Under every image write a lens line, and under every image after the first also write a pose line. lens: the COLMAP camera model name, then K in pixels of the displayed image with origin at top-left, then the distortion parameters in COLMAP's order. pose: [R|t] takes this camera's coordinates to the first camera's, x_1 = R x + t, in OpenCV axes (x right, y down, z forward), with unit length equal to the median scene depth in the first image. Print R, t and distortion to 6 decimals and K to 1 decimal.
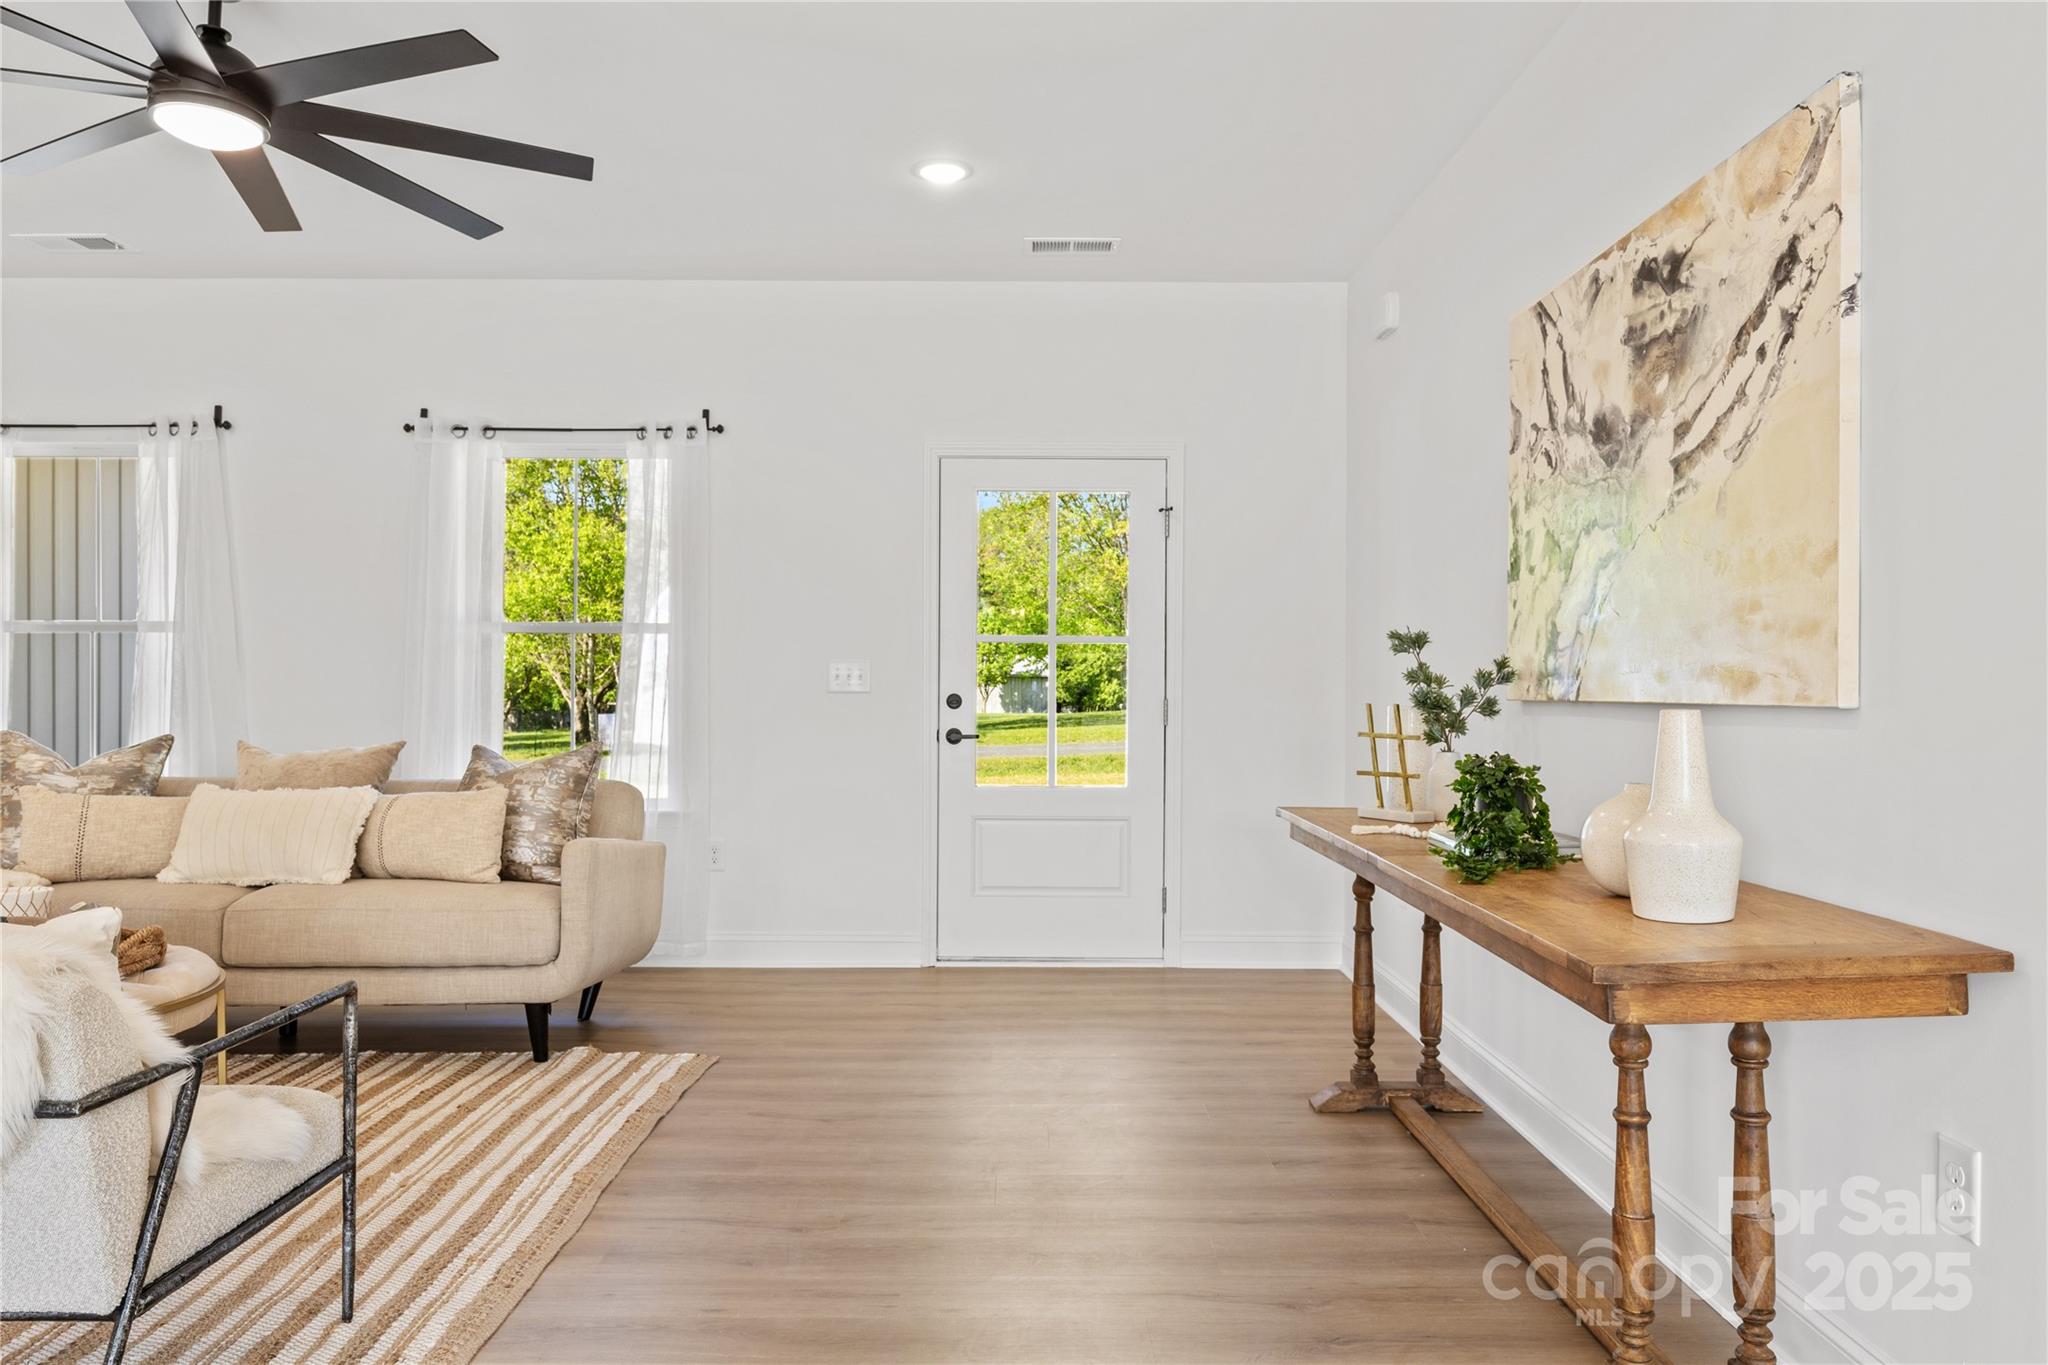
lens RADIAL K [[1406.0, 0, 1026.2], [0, 1406.0, 687.3], [0, 0, 1]] dist [0.004108, -0.006363]
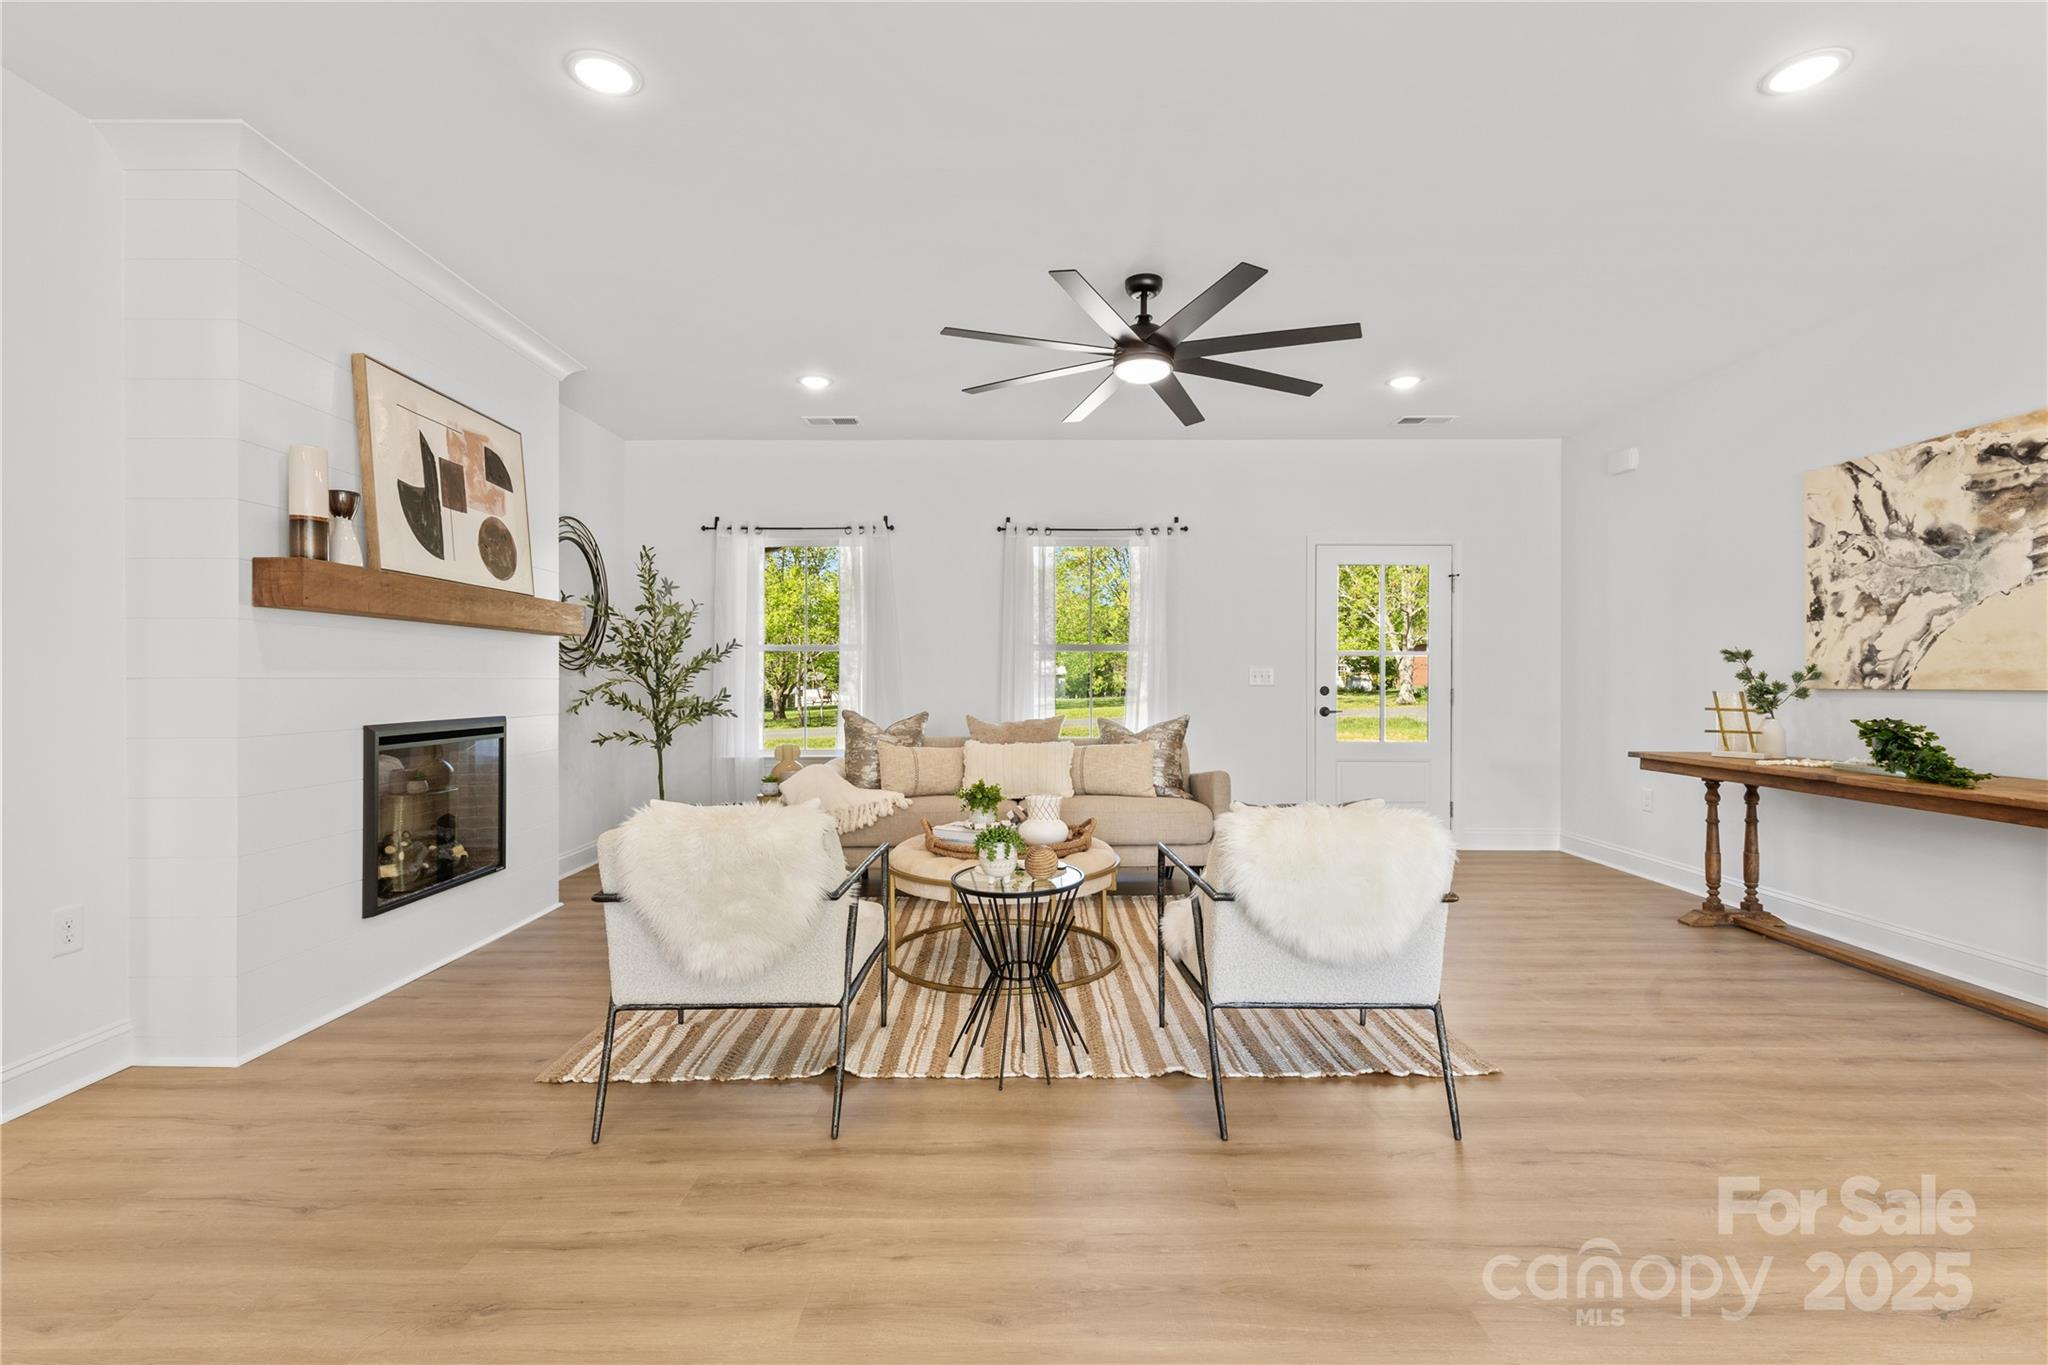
lens RADIAL K [[921.3, 0, 1020.9], [0, 921.3, 678.1], [0, 0, 1]] dist [0.008057, -0.001460]
pose [[0.999992, -0.003072, -0.002698, -0.573753], [0.003060, 0.999987, -0.004180, -0.002497], [0.002711, 0.004172, 0.999988, -0.135196]]
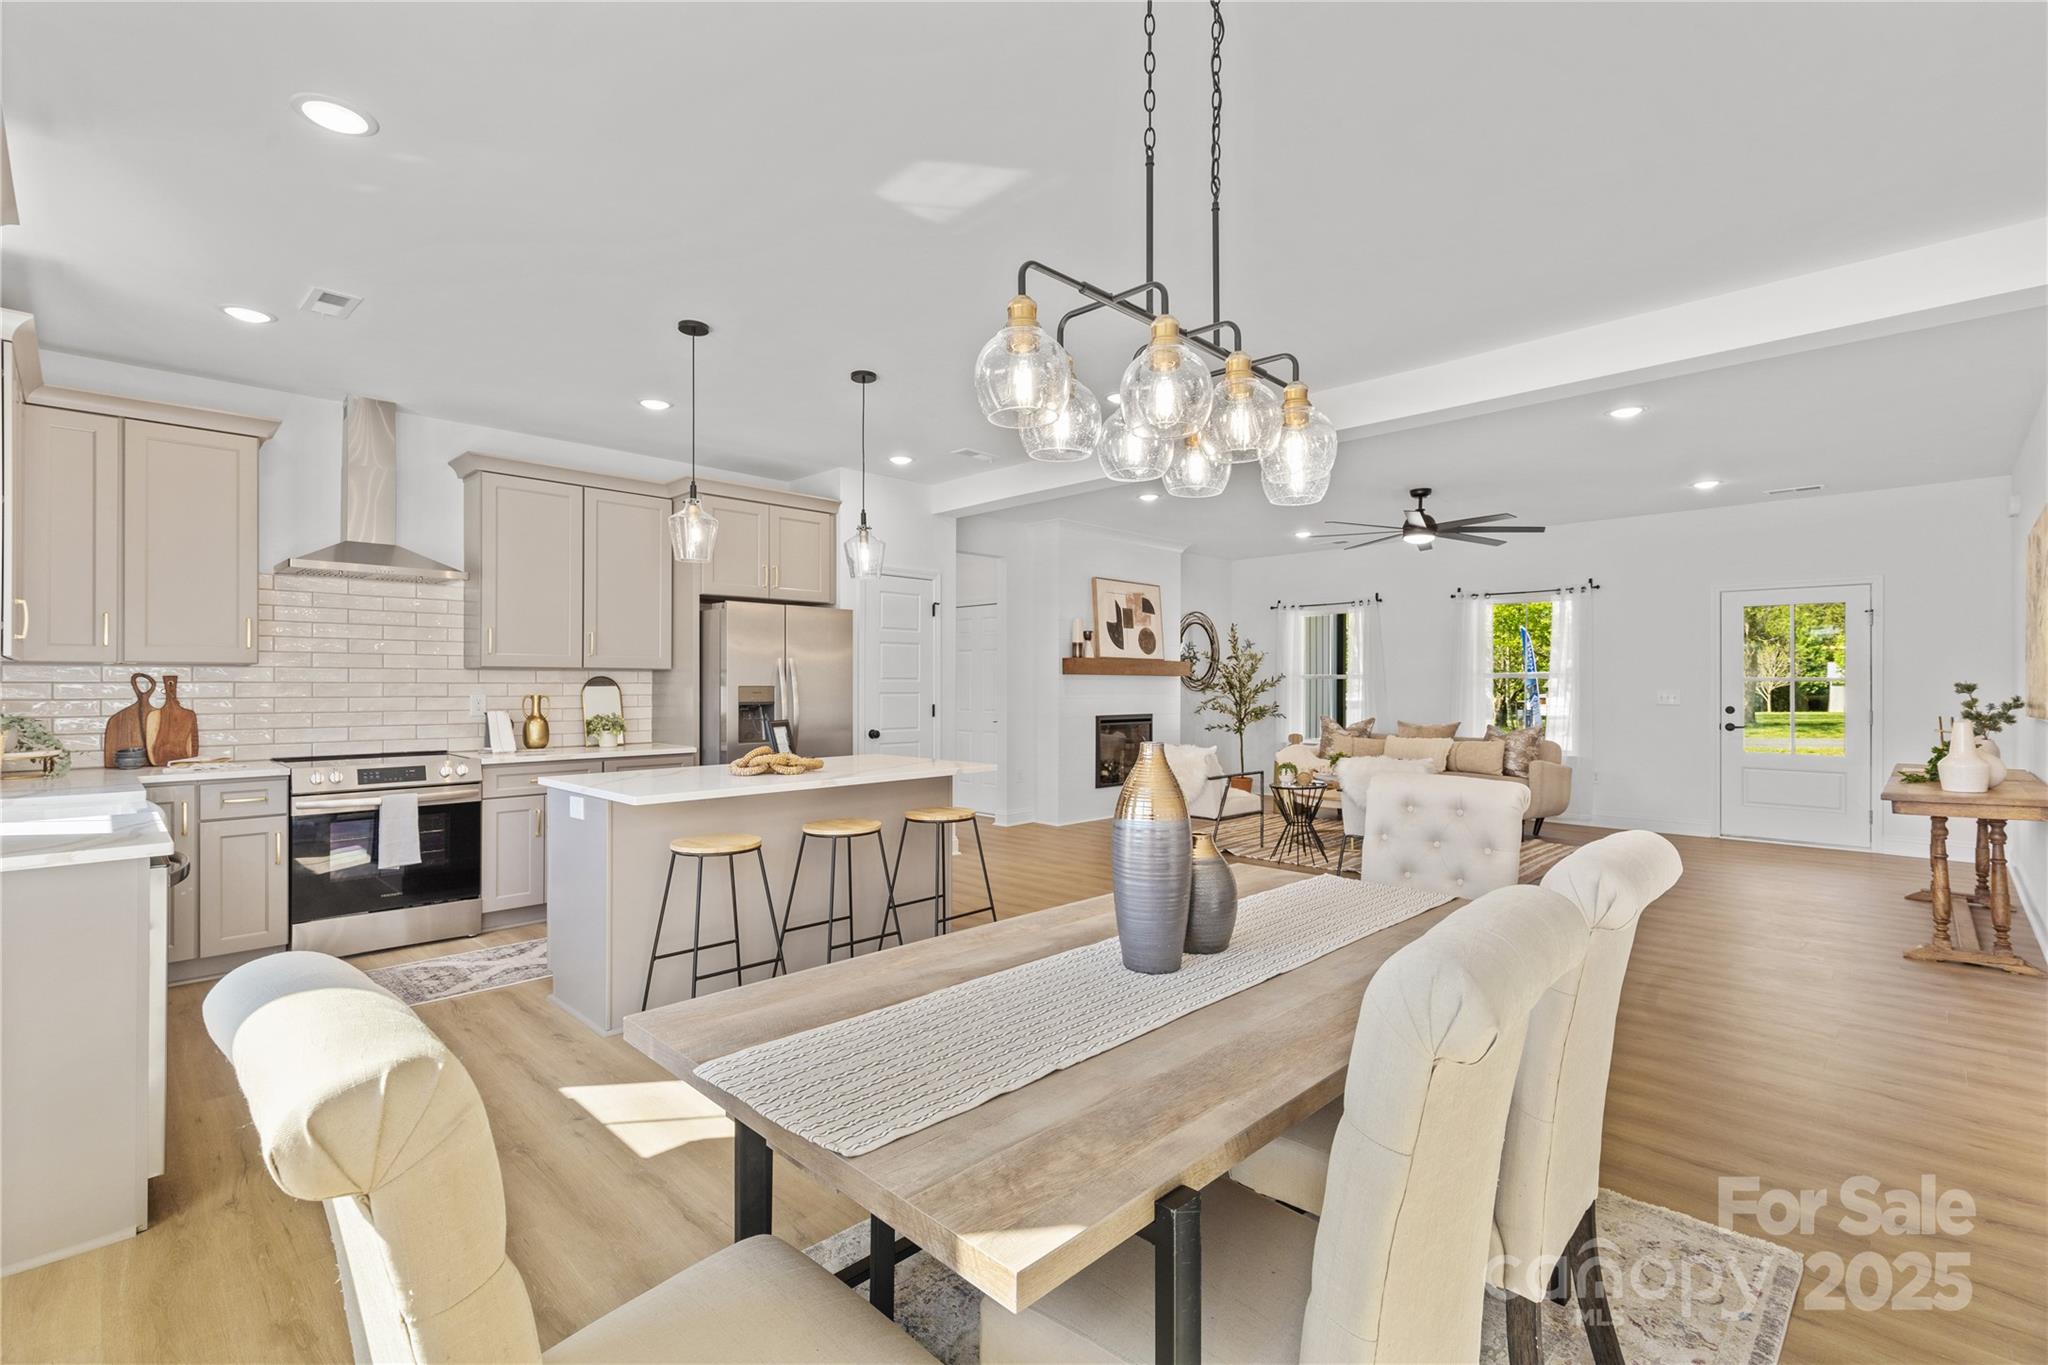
lens RADIAL K [[921.3, 0, 1015.0], [0, 921.3, 682.8], [0, 0, 1]] dist [0.008057, -0.001460]
pose [[0.708078, -0.004189, -0.706121, 0.229830], [-0.000251, 0.999981, -0.006184, -0.029753], [0.706134, 0.004556, 0.708064, -0.978532]]
